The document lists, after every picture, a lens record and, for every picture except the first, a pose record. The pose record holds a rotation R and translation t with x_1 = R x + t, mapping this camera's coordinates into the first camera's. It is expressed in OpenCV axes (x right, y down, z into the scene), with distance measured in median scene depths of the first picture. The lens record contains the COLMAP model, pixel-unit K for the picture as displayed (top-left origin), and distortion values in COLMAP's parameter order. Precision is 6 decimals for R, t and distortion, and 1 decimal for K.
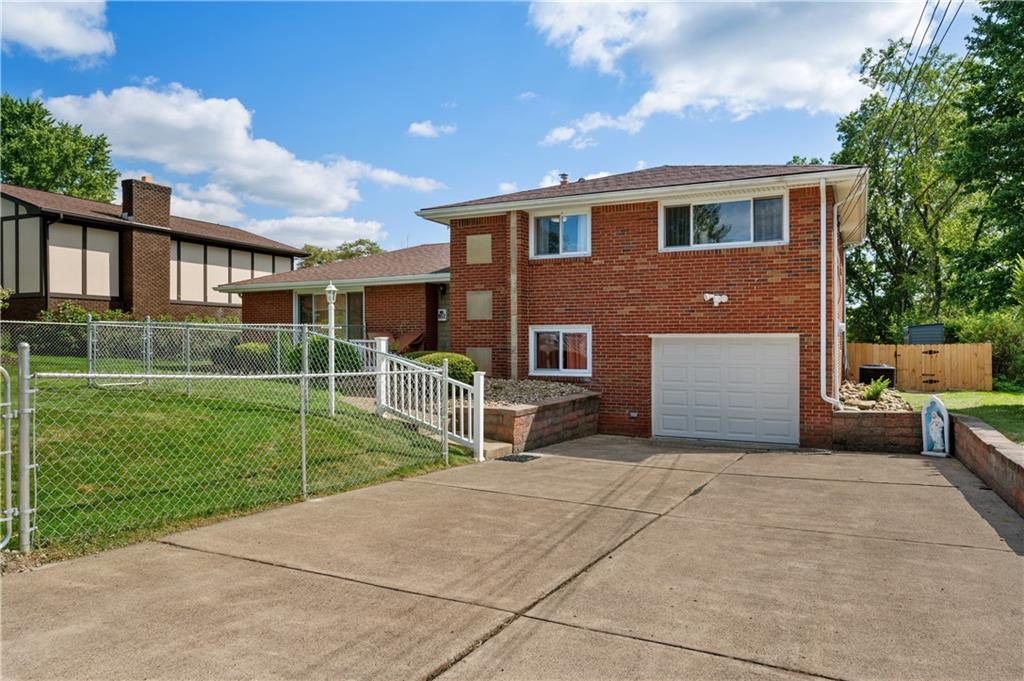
lens RADIAL K [[670.4, 0, 512.0], [0, 670.4, 340.5], [0, 0, 1]] dist [0.003186, 0.000830]
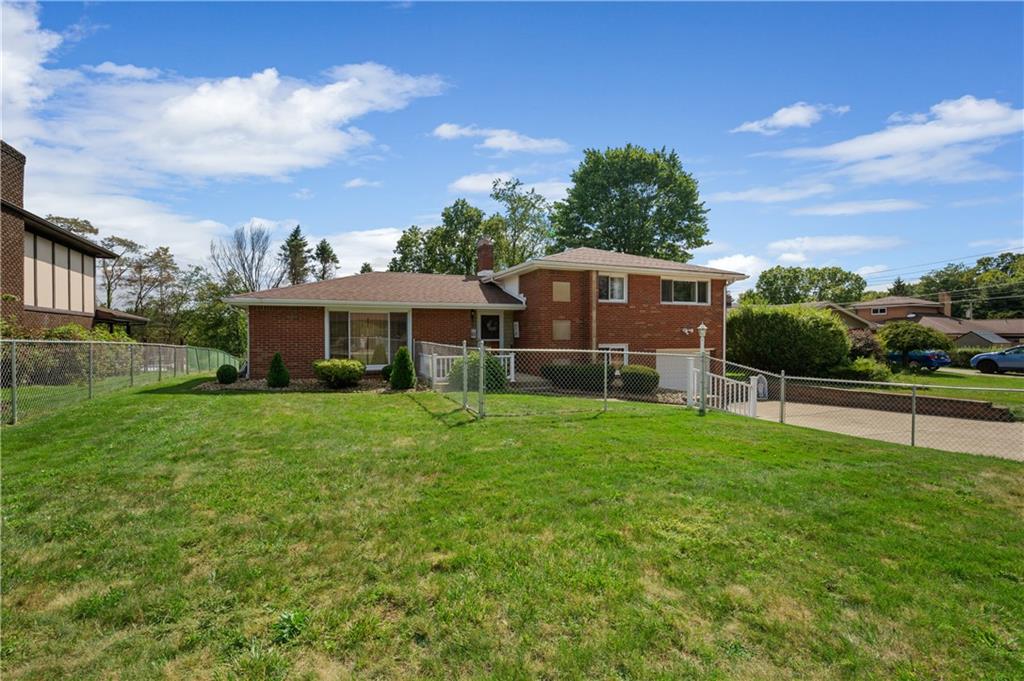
lens RADIAL K [[479.5, 0, 512.0], [0, 479.5, 340.5], [0, 0, 1]] dist [0.000536, 0.000020]
pose [[0.662257, -0.000063, 0.749277, -1.007938], [0.005826, 0.999970, -0.005065, -0.027884], [-0.749254, 0.007719, 0.662238, 0.433015]]
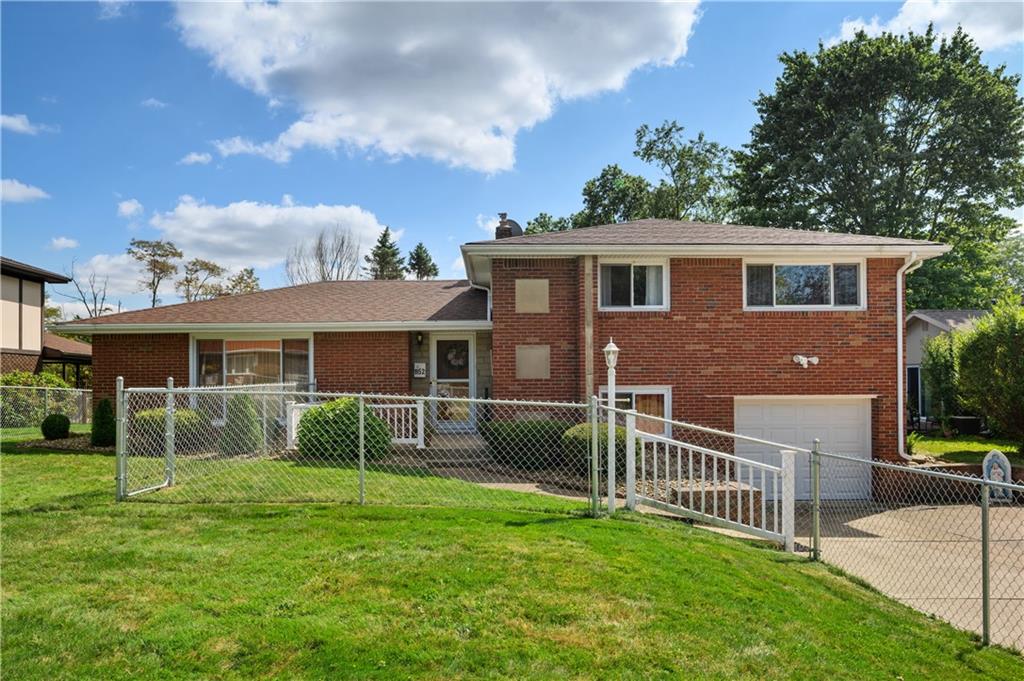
lens RADIAL K [[724.0, 0, 509.1], [0, 724.0, 368.3], [0, 0, 1]] dist [0.000871, -0.001877]
pose [[0.889911, 0.010011, 0.456025, -0.548981], [0.005819, 0.999429, -0.033294, -0.015794], [-0.456097, 0.032283, 0.889344, 0.223756]]
